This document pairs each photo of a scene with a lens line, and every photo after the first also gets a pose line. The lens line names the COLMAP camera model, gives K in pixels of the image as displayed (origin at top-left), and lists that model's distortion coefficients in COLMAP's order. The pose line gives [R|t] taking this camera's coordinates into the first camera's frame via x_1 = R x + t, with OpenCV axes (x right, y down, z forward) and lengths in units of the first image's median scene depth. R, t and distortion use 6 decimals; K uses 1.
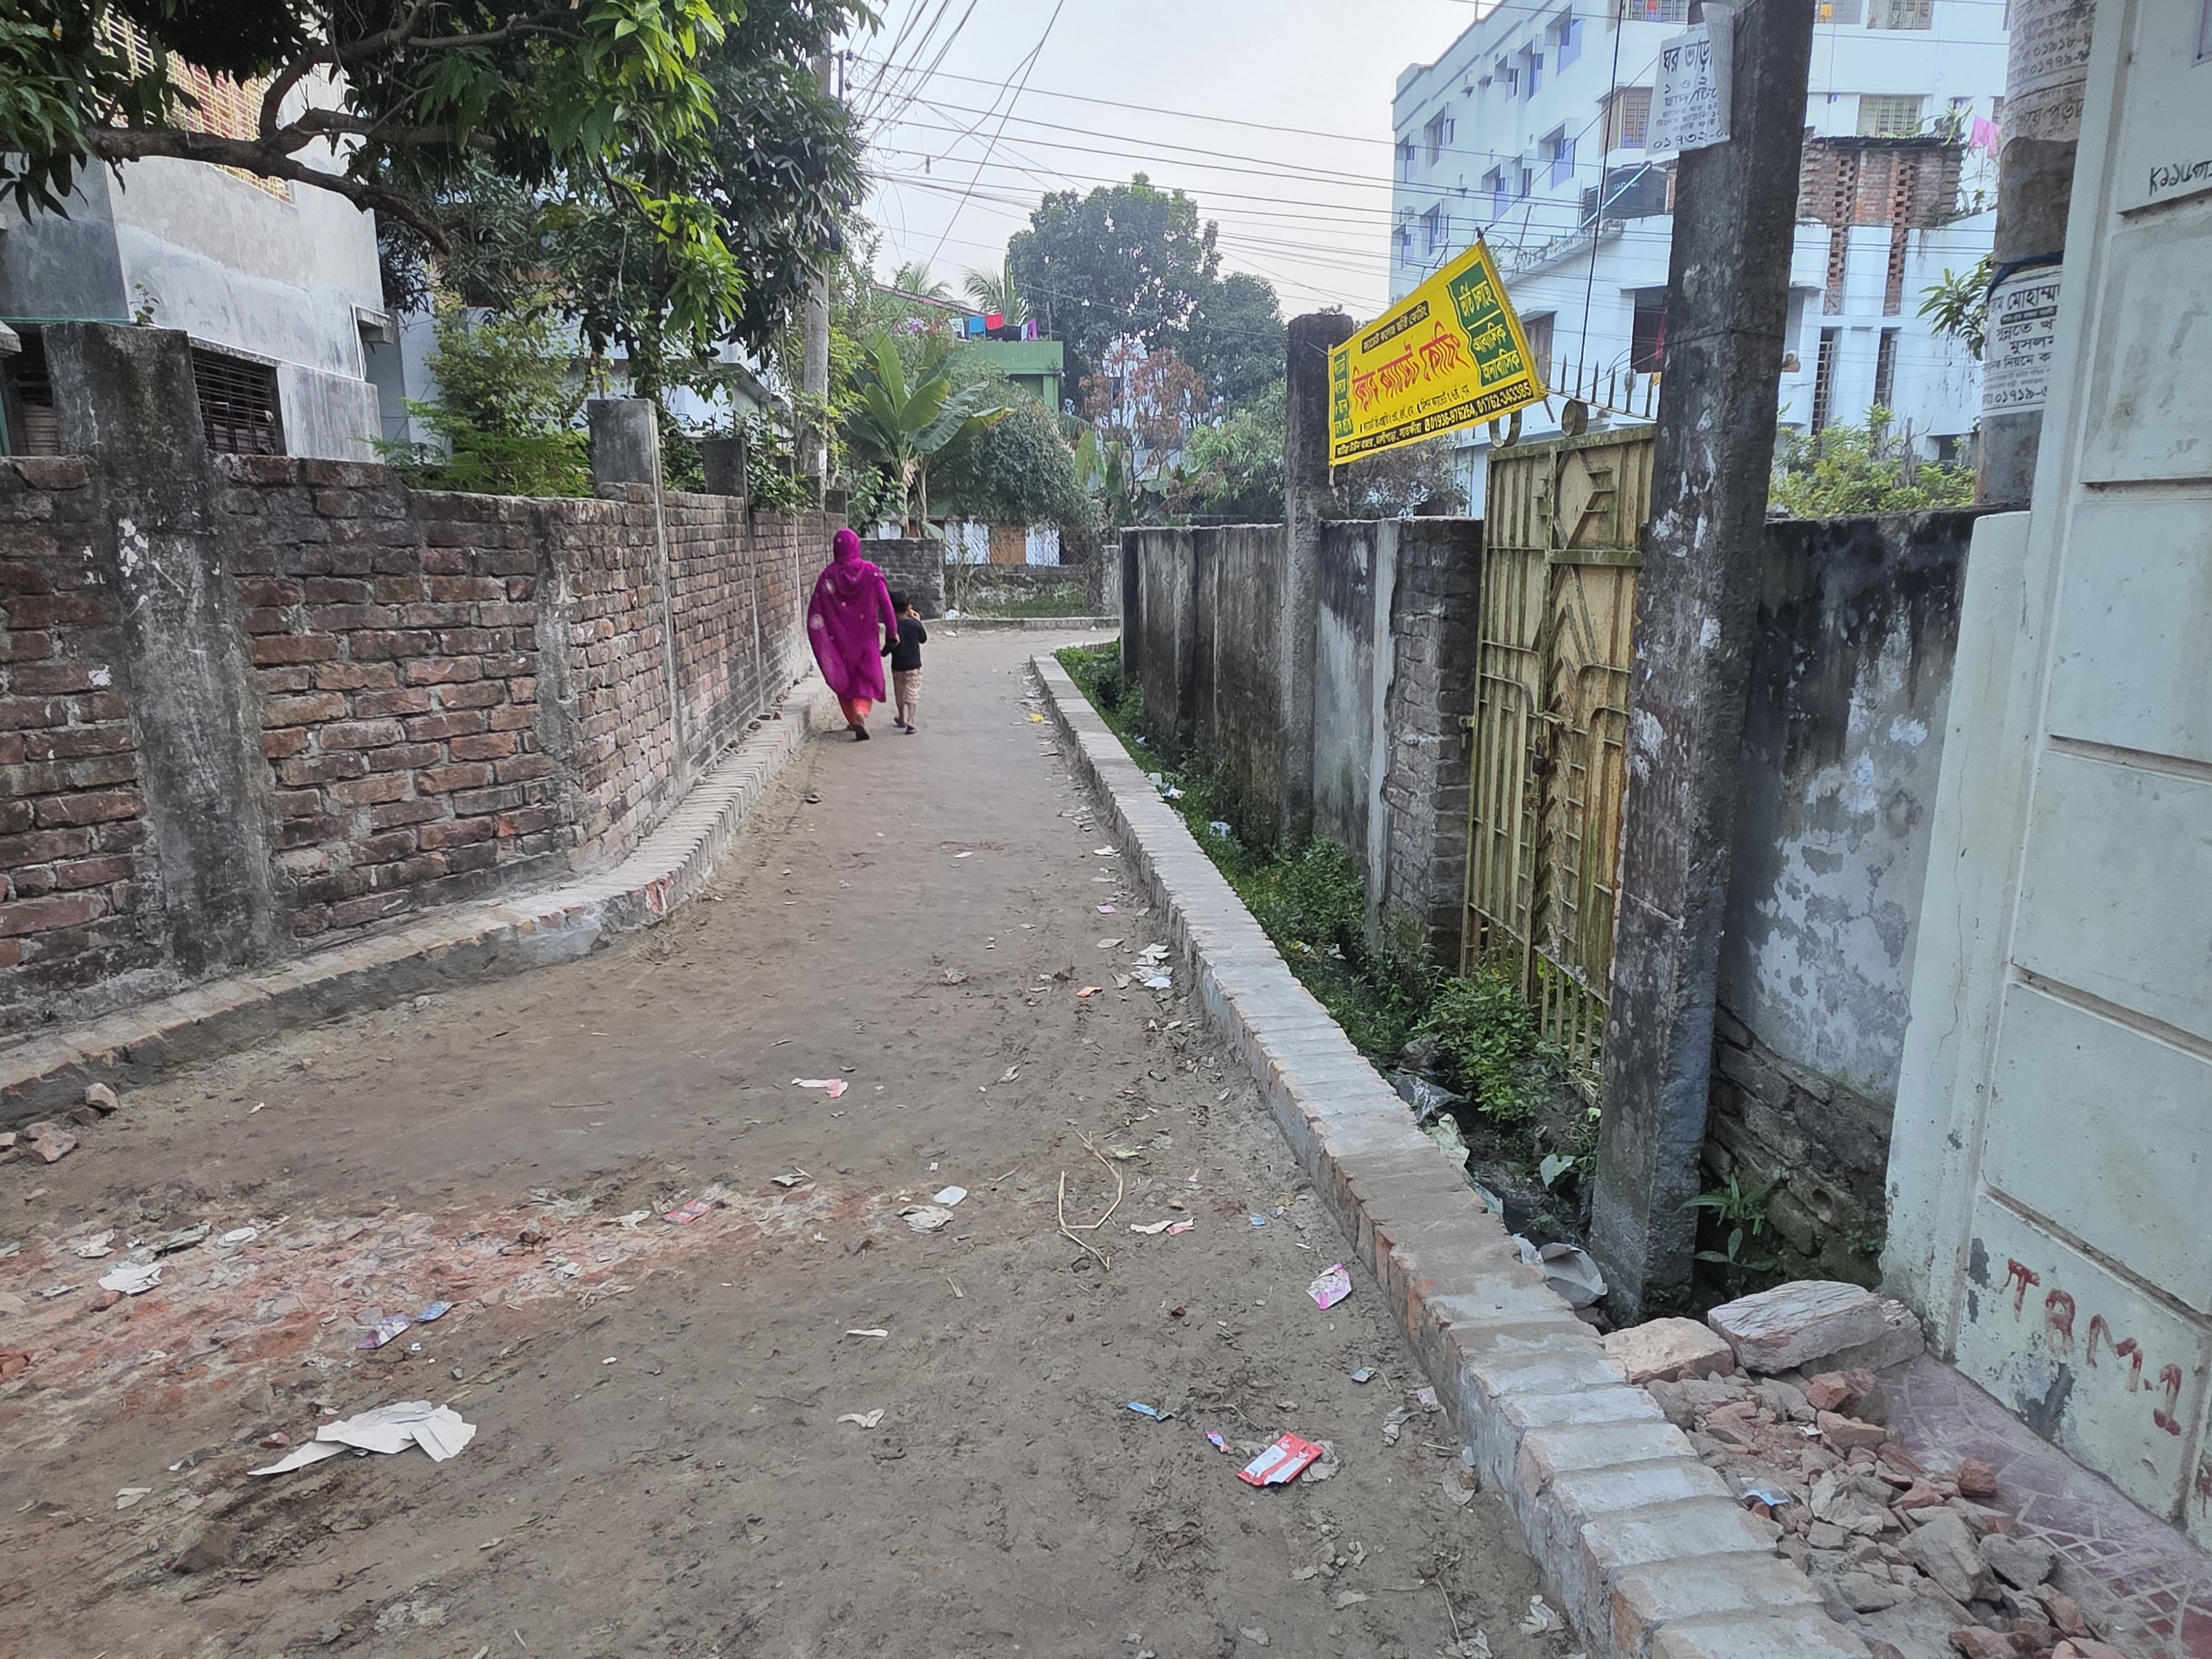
lens RADIAL K [[1403.8, 0, 1105.7], [0, 1403.8, 820.7], [0, 0, 1]] dist [-0.003909, 0.000765]
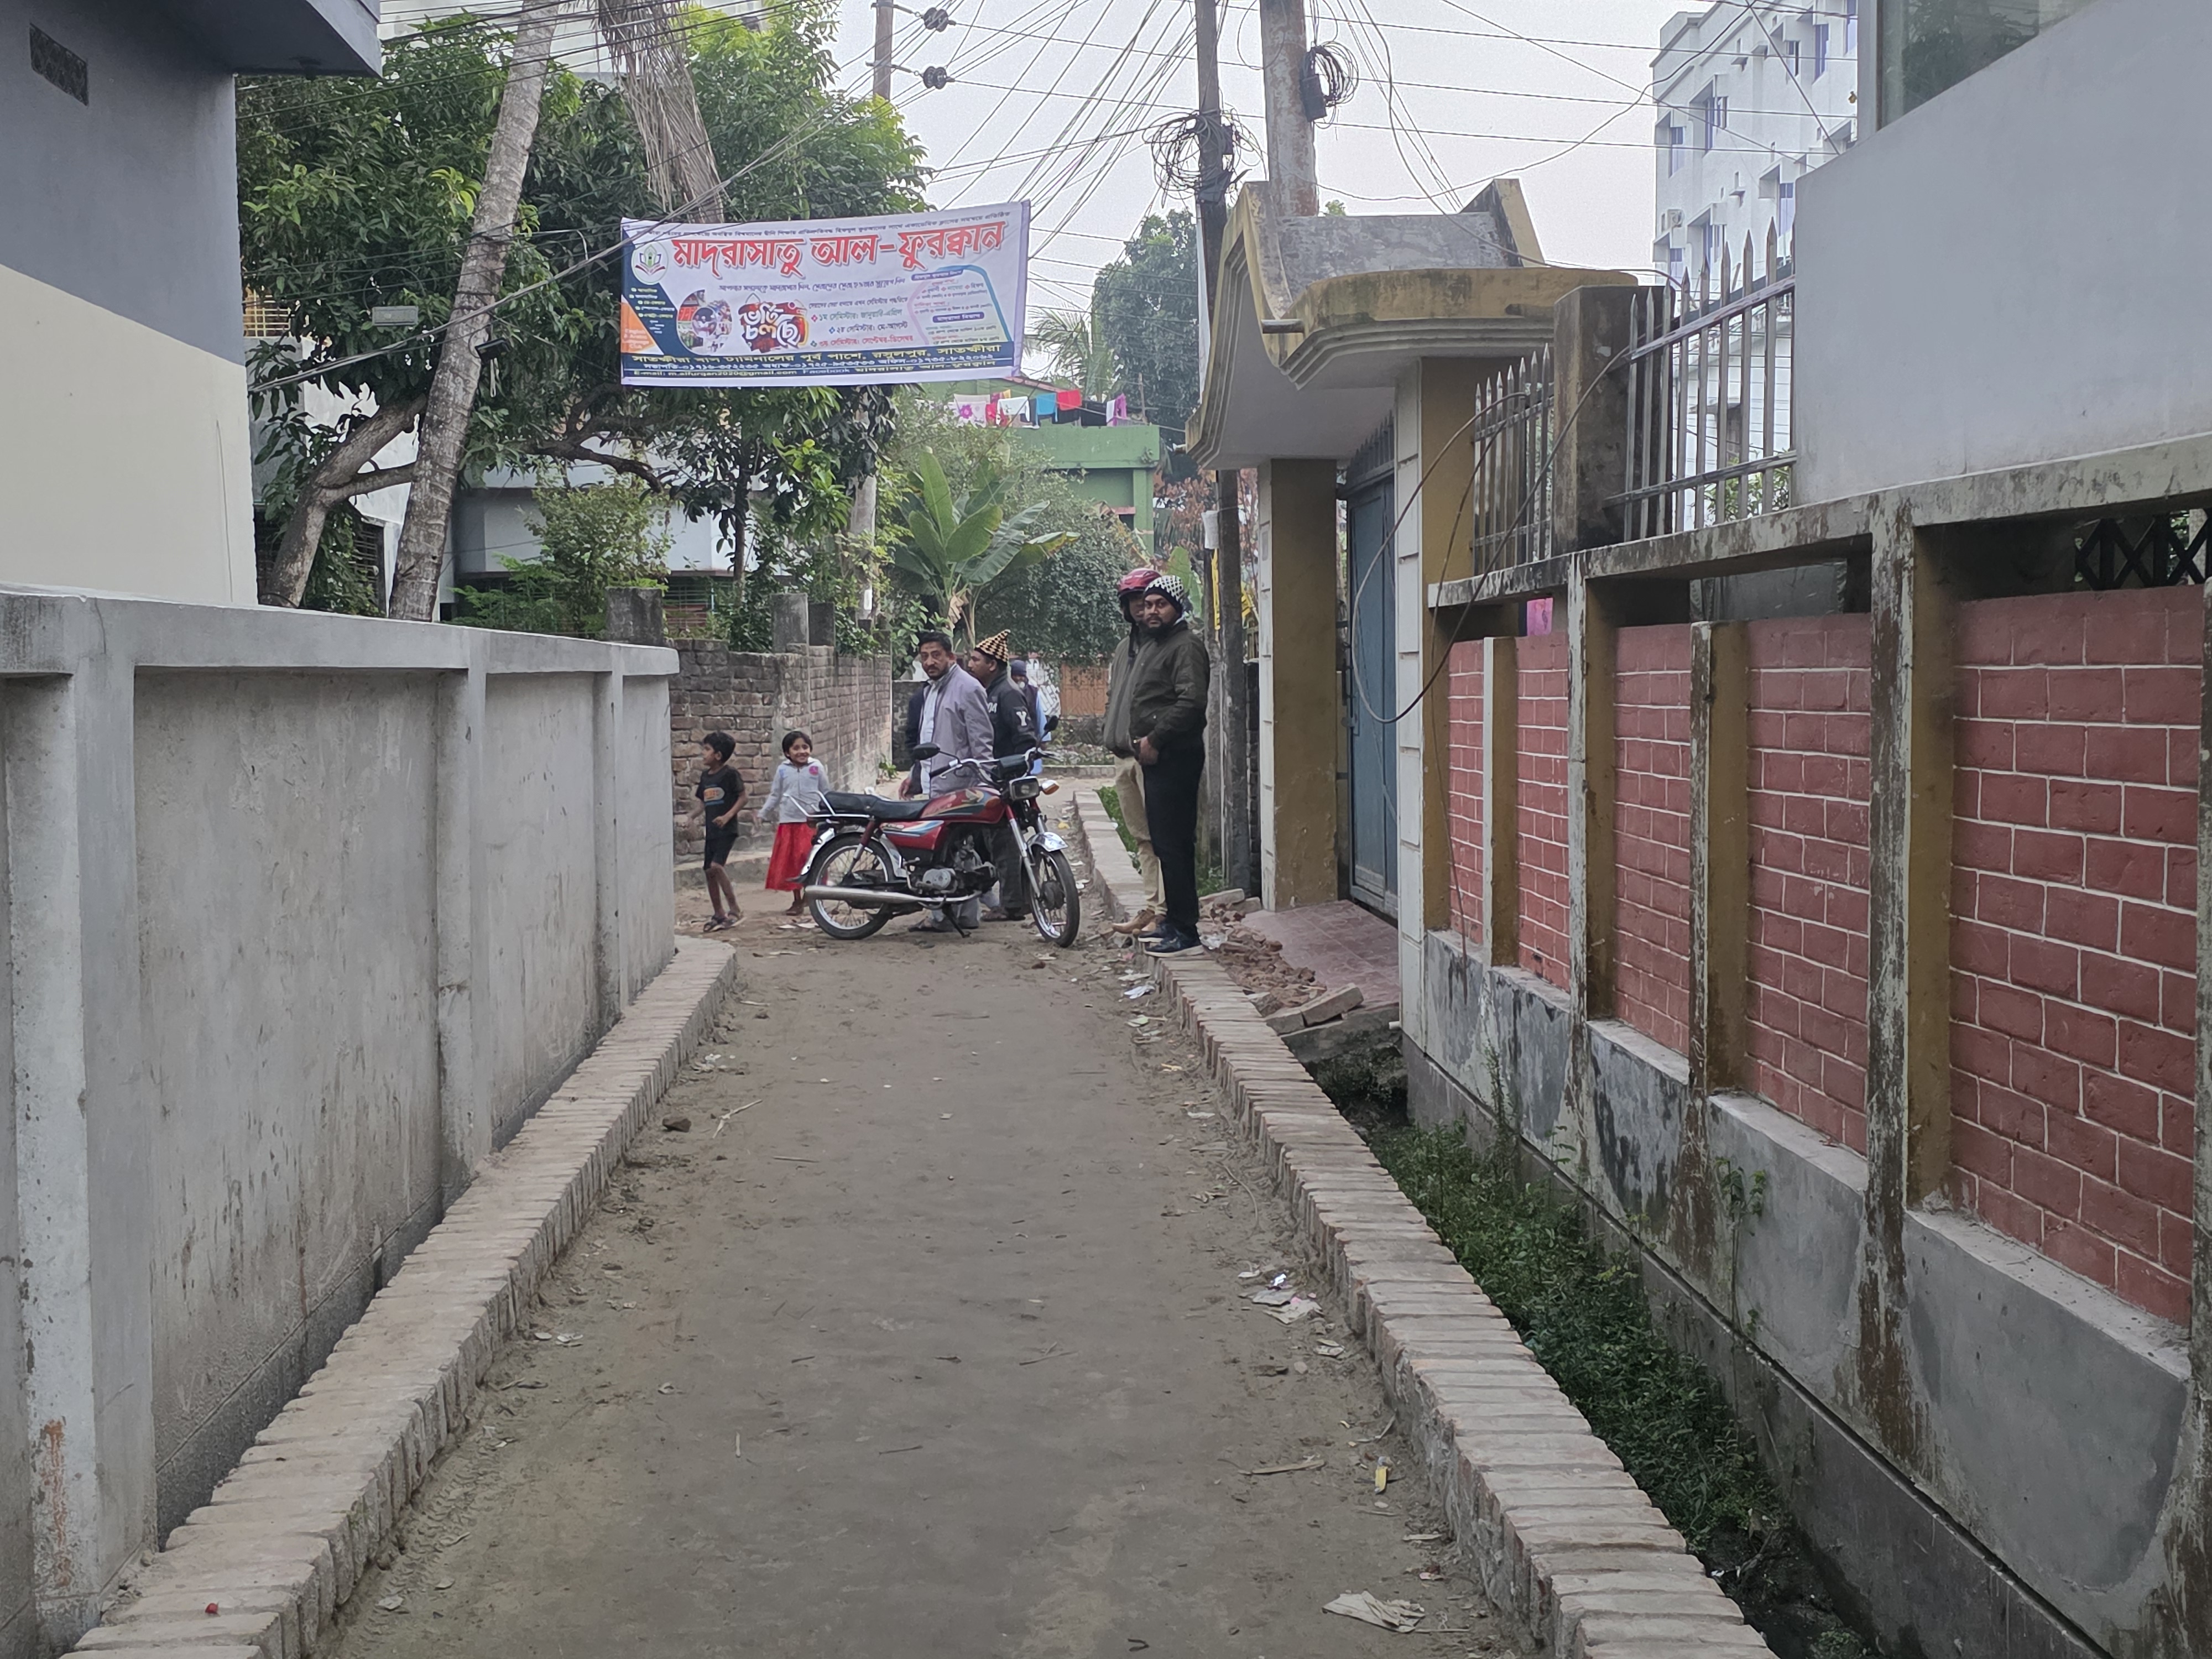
lens RADIAL K [[2453.9, 0, 1106.5], [0, 2453.9, 829.4], [0, 0, 1]] dist [0.009919, 0.000000]
pose [[0.997369, -0.000907, -0.072489, 0.064047], [-0.009210, 0.990234, -0.139114, 0.101068], [0.071907, 0.139415, 0.987620, -0.482849]]
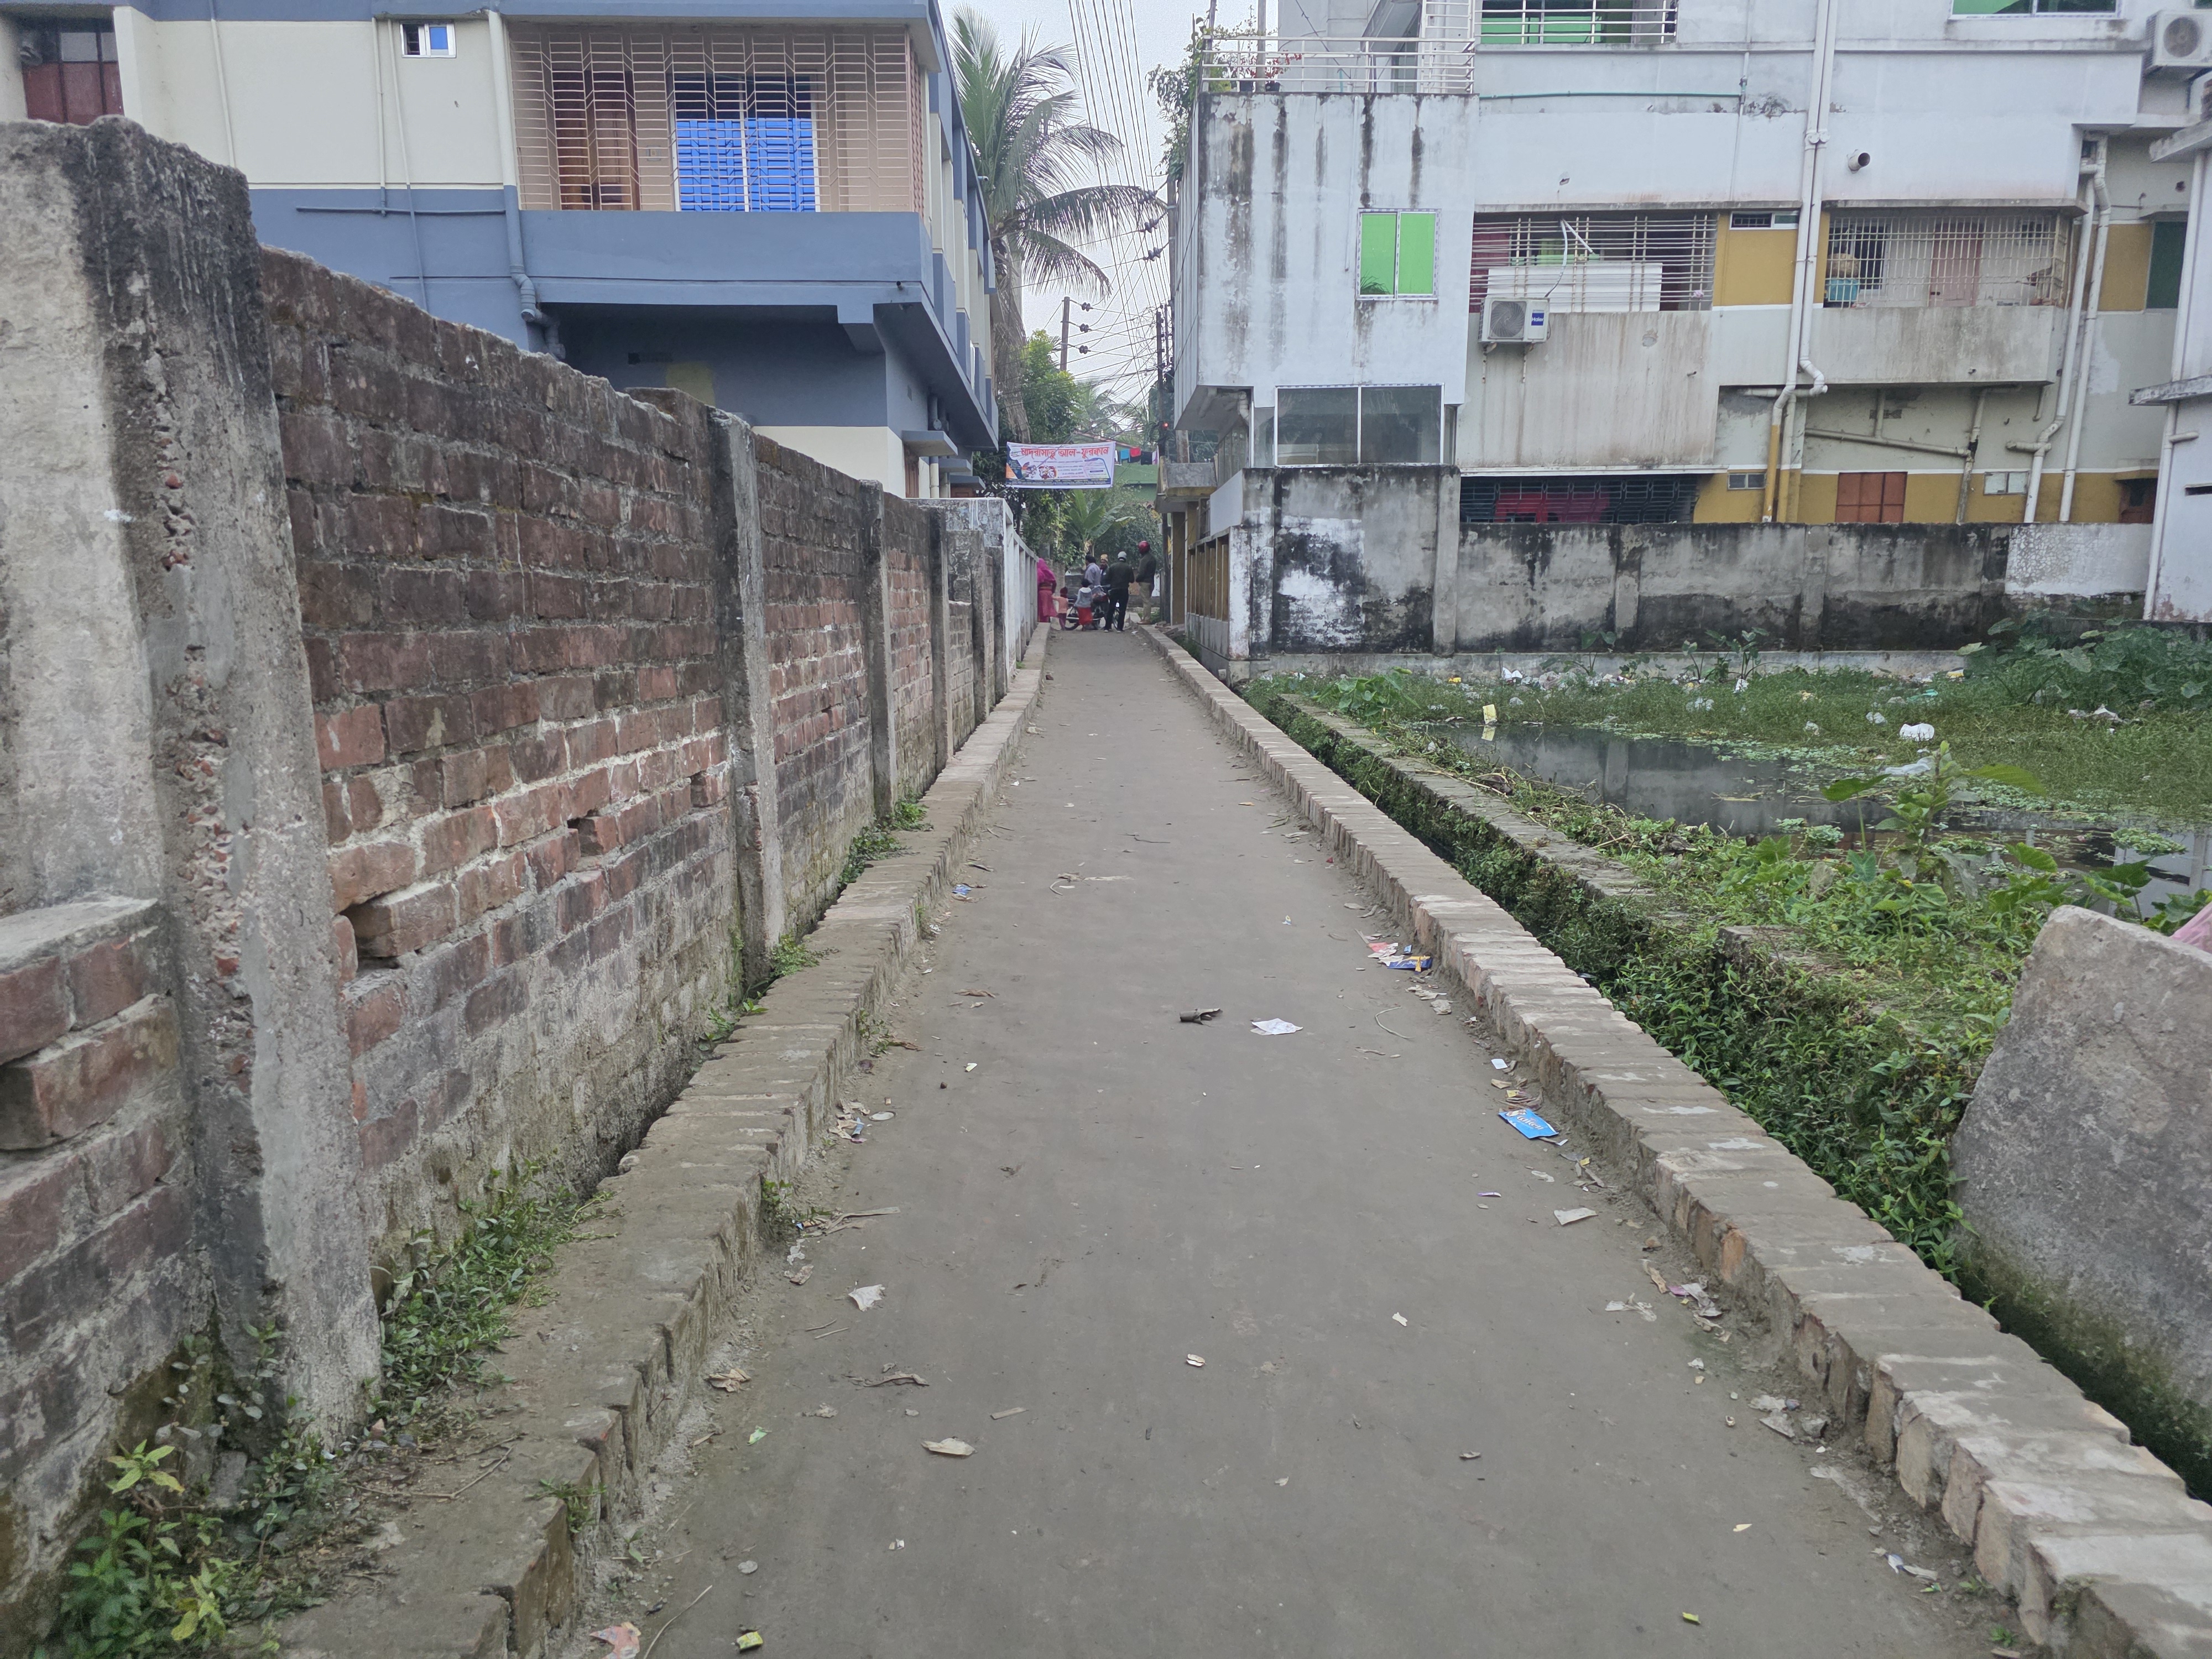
lens RADIAL K [[1463.5, 0, 1106.4], [0, 1463.5, 838.6], [0, 0, 1]] dist [0.002454, 0.000092]
pose [[0.993795, 0.023031, -0.108817, 0.154410], [-0.026597, 0.999152, -0.031427, 0.287983], [0.108001, 0.034126, 0.993565, -1.290477]]
